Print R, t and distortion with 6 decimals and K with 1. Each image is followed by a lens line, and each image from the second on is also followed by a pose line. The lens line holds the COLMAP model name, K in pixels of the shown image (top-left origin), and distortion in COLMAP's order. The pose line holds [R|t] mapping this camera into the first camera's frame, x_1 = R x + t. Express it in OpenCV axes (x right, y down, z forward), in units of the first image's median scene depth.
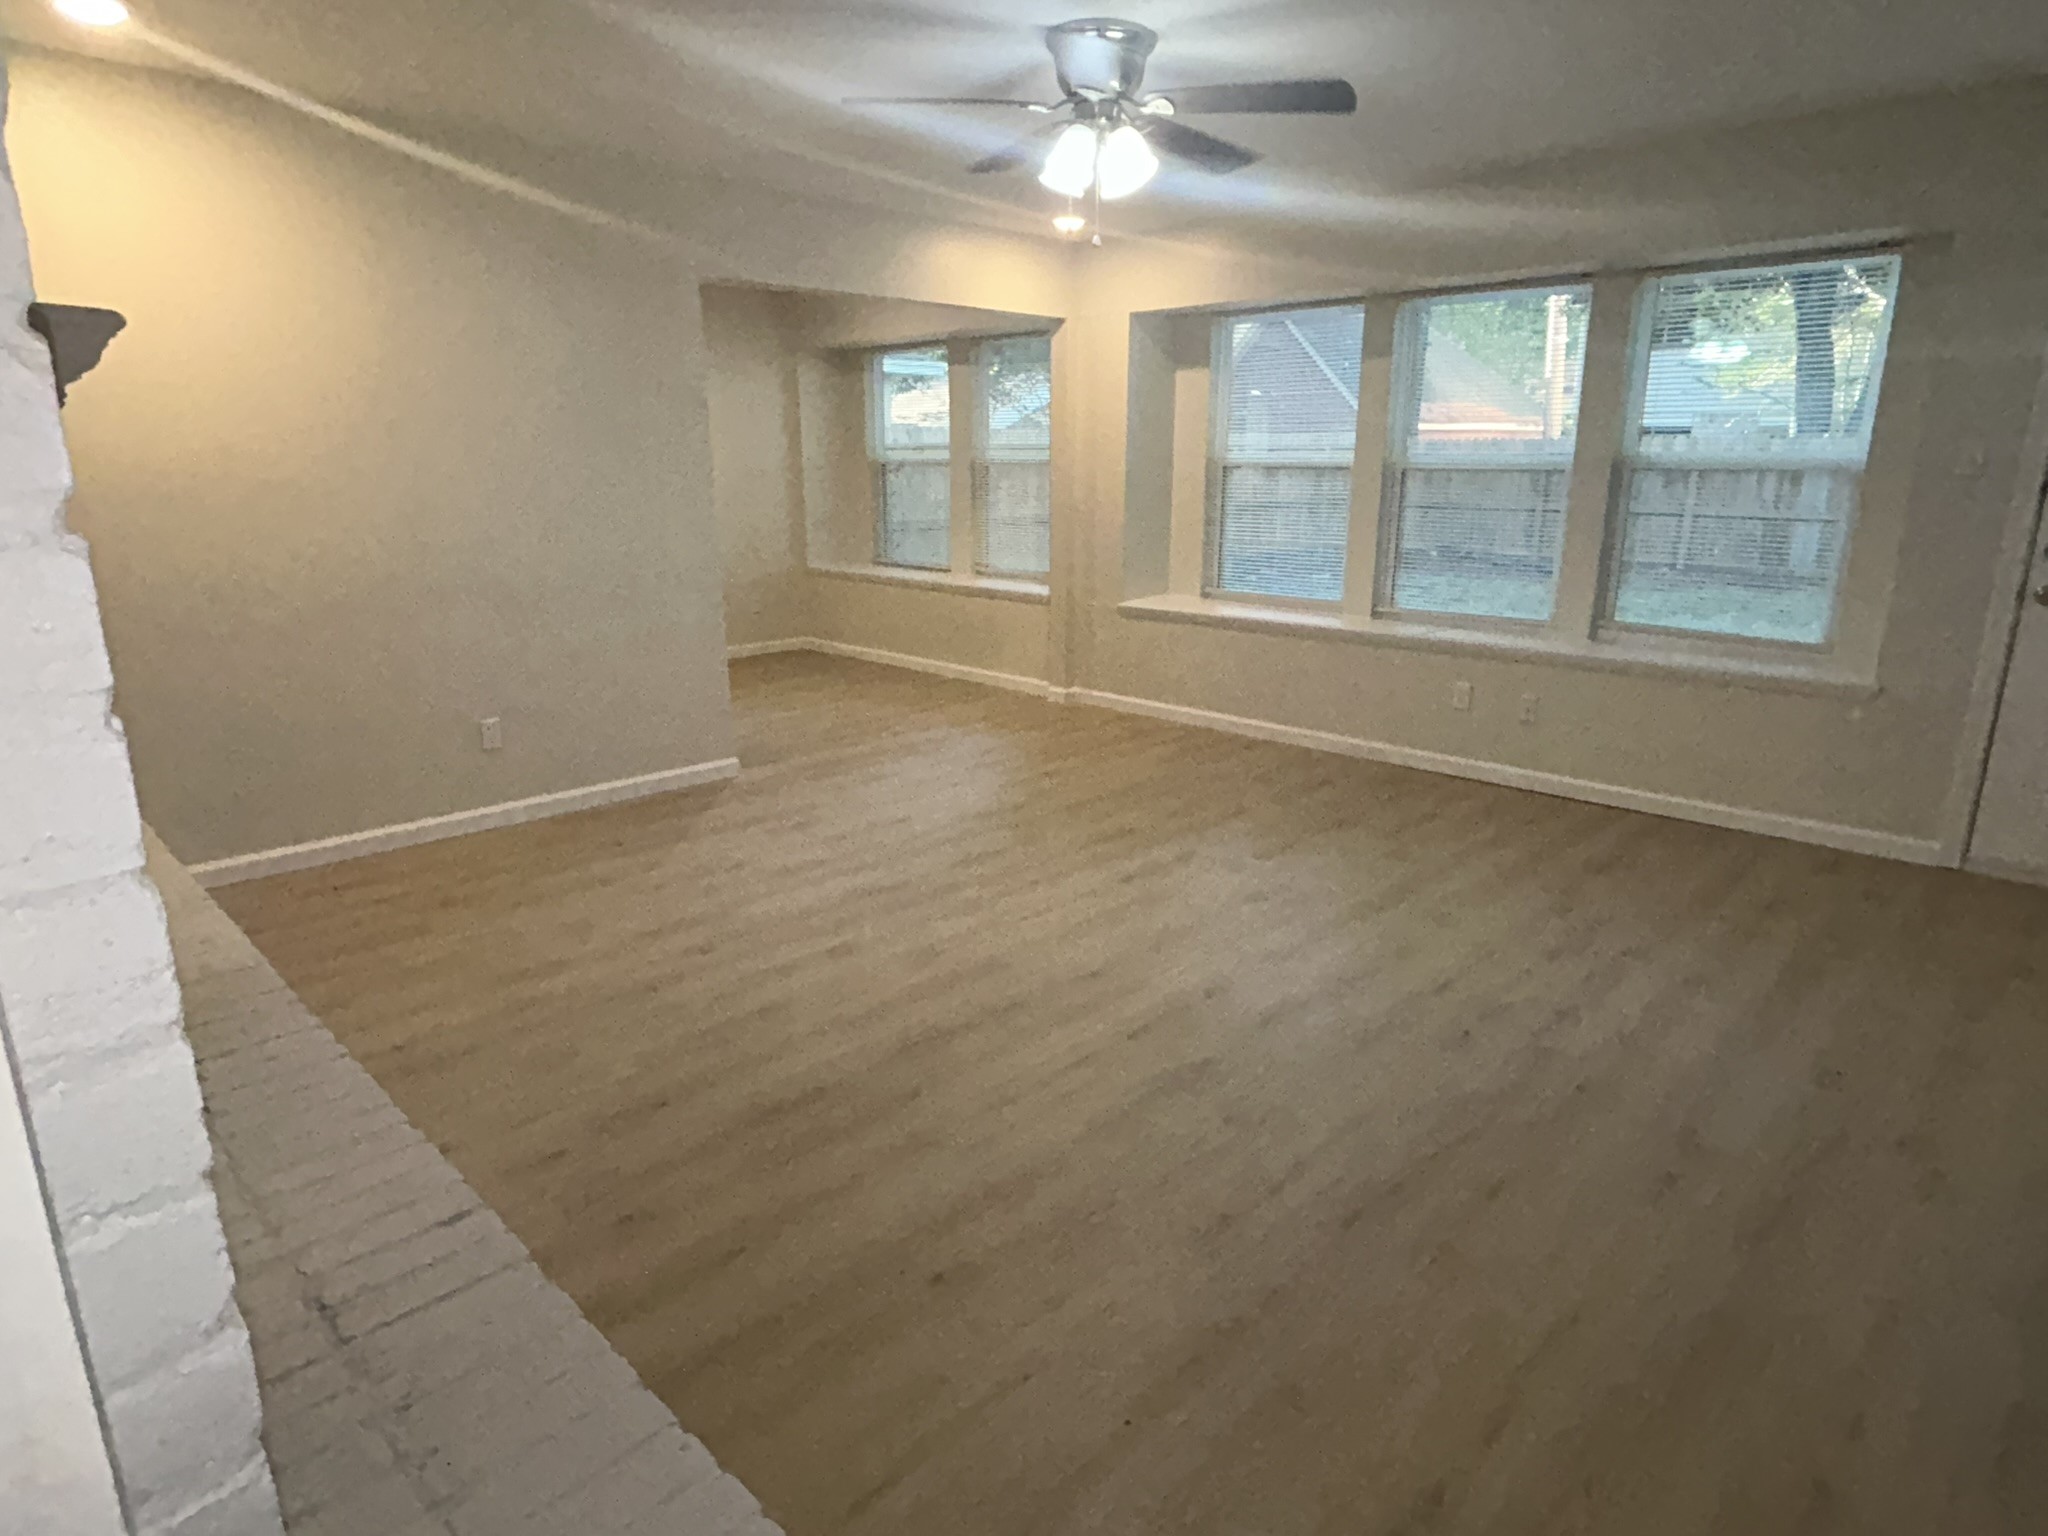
lens RADIAL K [[1165.2, 0, 1029.8], [0, 1165.2, 773.0], [0, 0, 1]] dist [-0.000951, -0.000724]
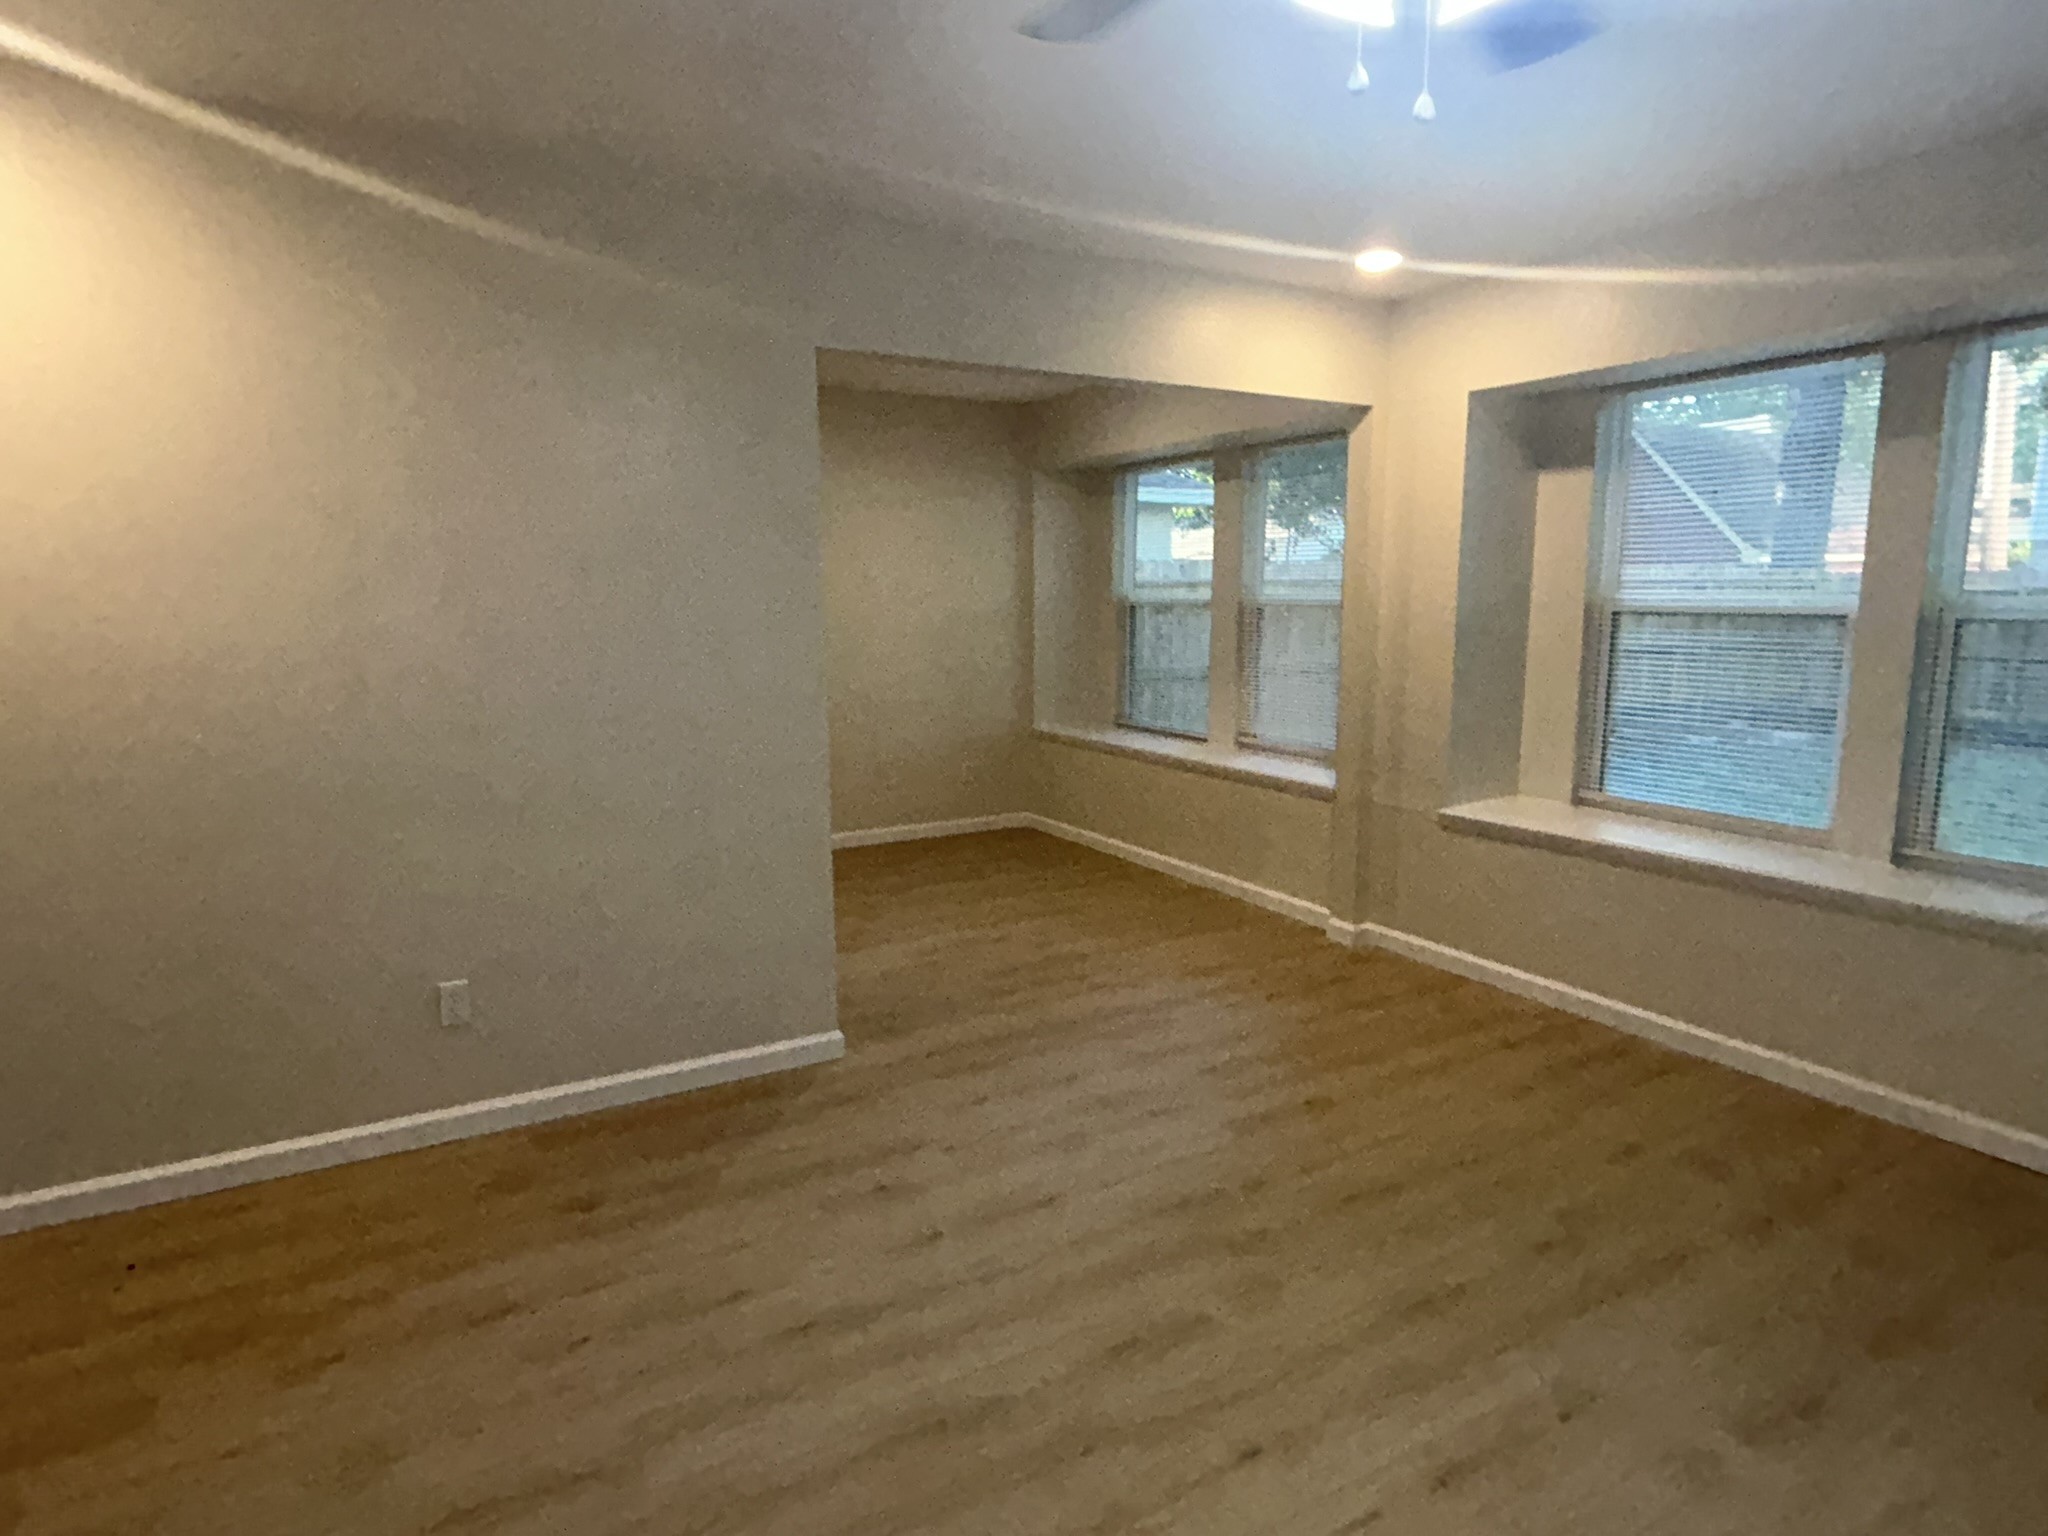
lens RADIAL K [[1165.2, 0, 1009.8], [0, 1165.2, 766.8], [0, 0, 1]] dist [-0.000951, -0.000724]
pose [[0.962743, 0.038240, -0.267700, 0.015834], [-0.069123, 0.991863, -0.106910, -0.077170], [0.261433, 0.121431, 0.957553, 0.271560]]
